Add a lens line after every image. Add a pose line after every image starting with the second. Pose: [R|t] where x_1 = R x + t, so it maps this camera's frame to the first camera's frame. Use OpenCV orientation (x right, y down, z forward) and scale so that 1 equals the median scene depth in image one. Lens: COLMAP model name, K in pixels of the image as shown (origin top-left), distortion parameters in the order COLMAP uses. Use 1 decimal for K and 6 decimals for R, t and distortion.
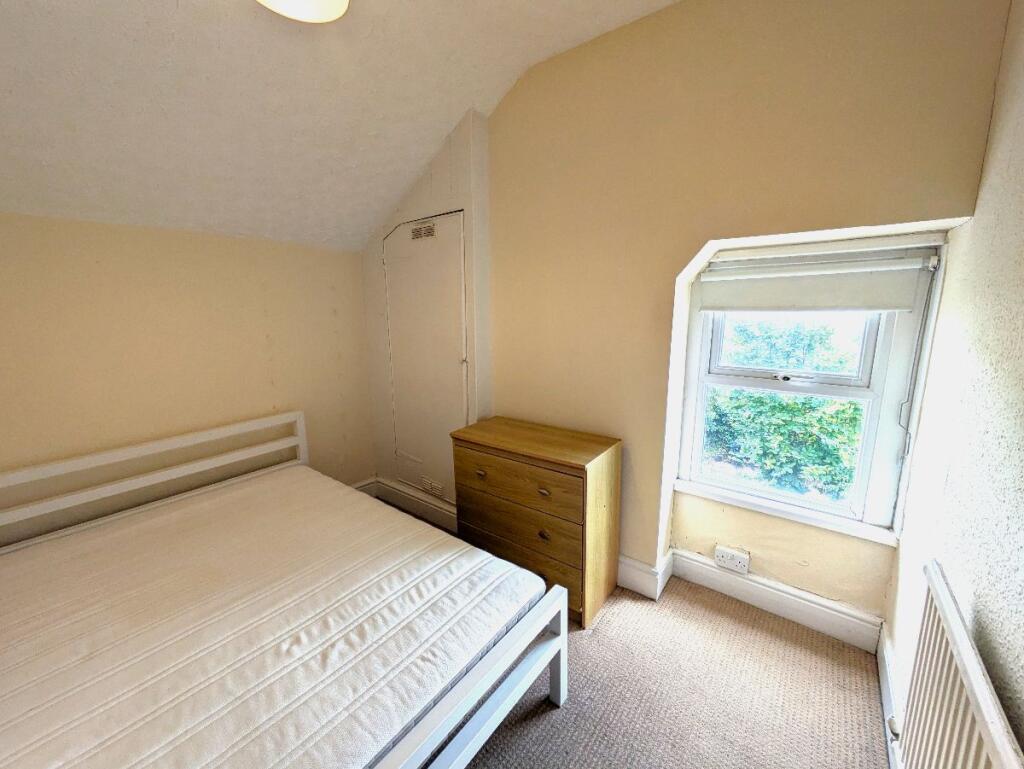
lens RADIAL K [[405.0, 0, 511.2], [0, 405.0, 382.1], [0, 0, 1]] dist [-0.000248, 0.000674]
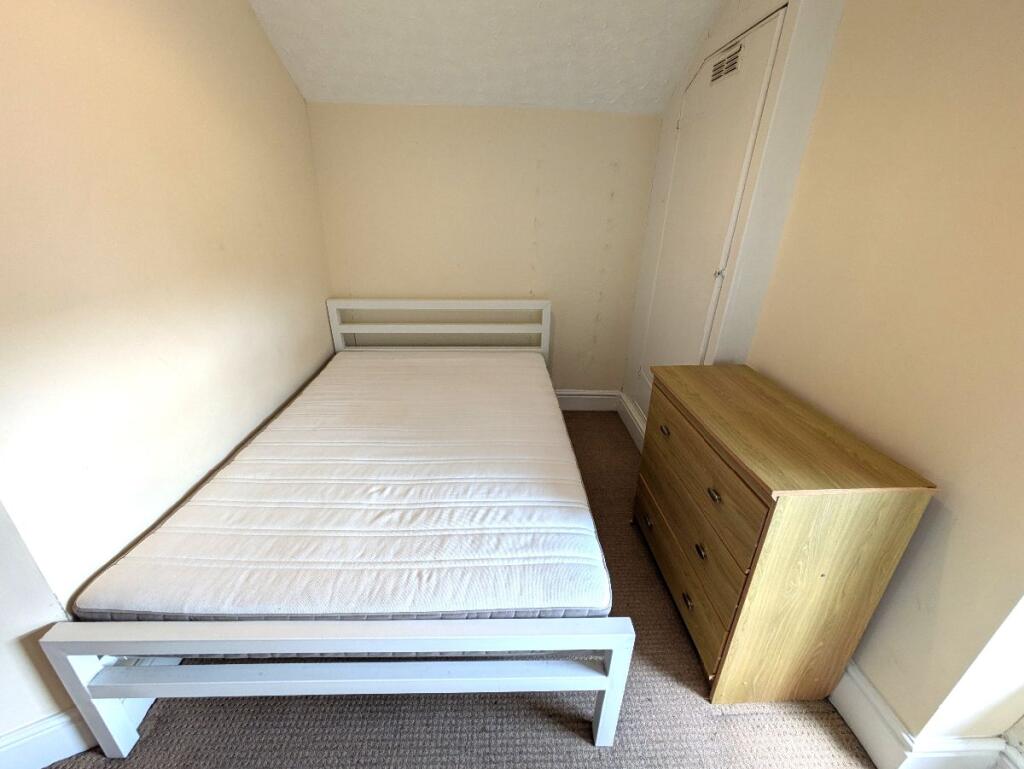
lens RADIAL K [[418.5, 0, 527.3], [0, 418.5, 384.0], [0, 0, 1]] dist [-0.000852, 0.000235]
pose [[0.637648, 0.332513, -0.694867, 0.377118], [-0.165844, 0.940145, 0.297697, -0.055619], [0.752264, -0.074586, 0.654627, 0.457363]]
